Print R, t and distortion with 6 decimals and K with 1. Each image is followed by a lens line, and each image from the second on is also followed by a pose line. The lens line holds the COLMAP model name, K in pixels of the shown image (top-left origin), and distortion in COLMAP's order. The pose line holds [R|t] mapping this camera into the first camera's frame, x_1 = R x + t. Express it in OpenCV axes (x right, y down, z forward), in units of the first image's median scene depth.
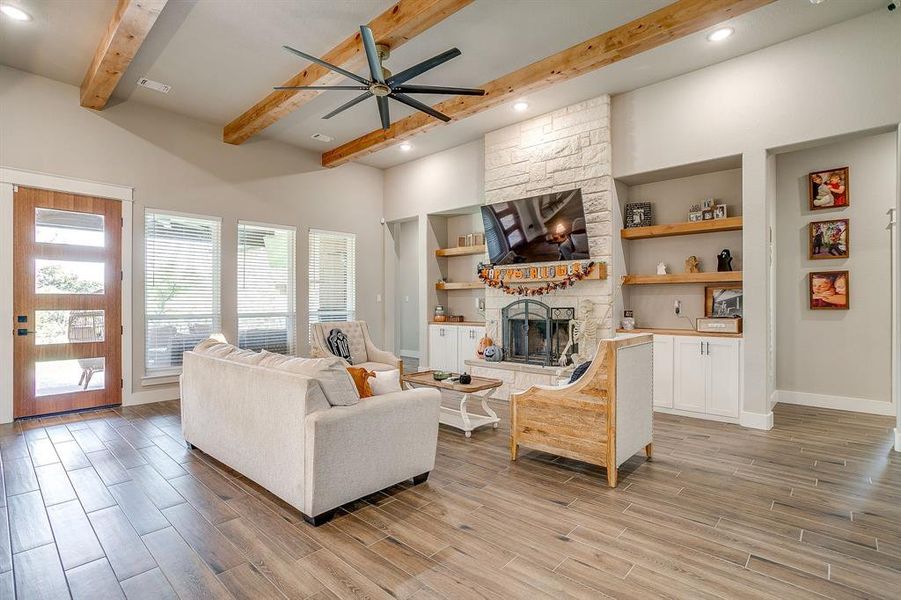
lens RADIAL K [[435.5, 0, 450.5], [0, 435.5, 300.0], [0, 0, 1]] dist [-0.028899, 0.000873]
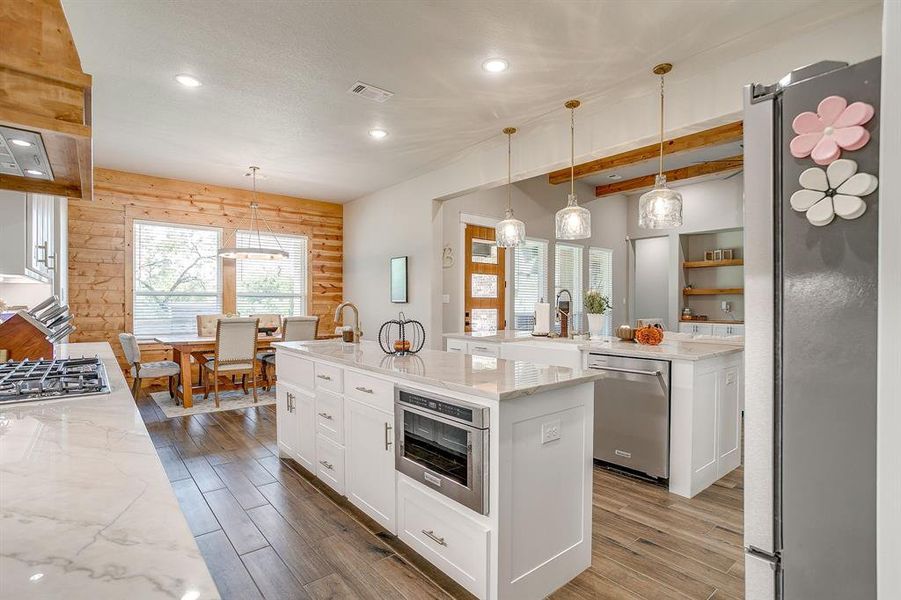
lens RADIAL K [[435.5, 0, 450.5], [0, 435.5, 300.0], [0, 0, 1]] dist [-0.028899, 0.000873]
pose [[0.991474, 0.006466, -0.130145, -0.543432], [-0.006736, 0.999976, -0.001640, -0.001891], [0.130131, 0.002503, 0.991494, -0.311513]]
